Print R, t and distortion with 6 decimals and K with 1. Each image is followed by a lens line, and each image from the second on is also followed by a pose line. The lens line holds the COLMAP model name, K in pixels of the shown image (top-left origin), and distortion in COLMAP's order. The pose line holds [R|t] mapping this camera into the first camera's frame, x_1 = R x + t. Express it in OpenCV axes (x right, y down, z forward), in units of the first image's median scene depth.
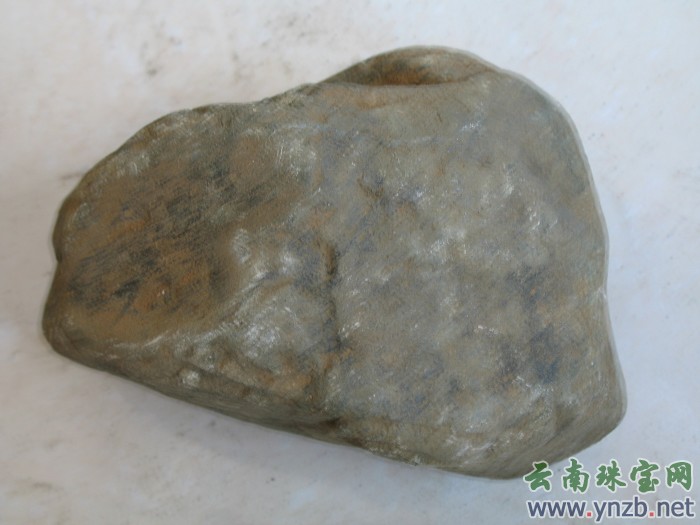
lens RADIAL K [[1090.5, 0, 350.0], [0, 1090.5, 262.5], [0, 0, 1]] dist [-0.032023, -0.009705]
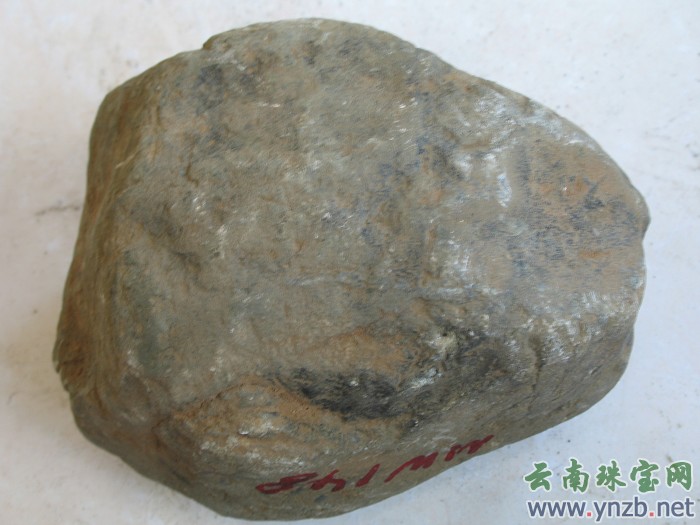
lens RADIAL K [[1090.5, 0, 350.0], [0, 1090.5, 262.5], [0, 0, 1]] dist [-0.032023, -0.009705]
pose [[-0.971076, -0.175264, -0.162156, 0.196994], [0.062675, -0.842412, 0.535176, -0.628107], [-0.230399, 0.509533, 0.829031, 0.198621]]
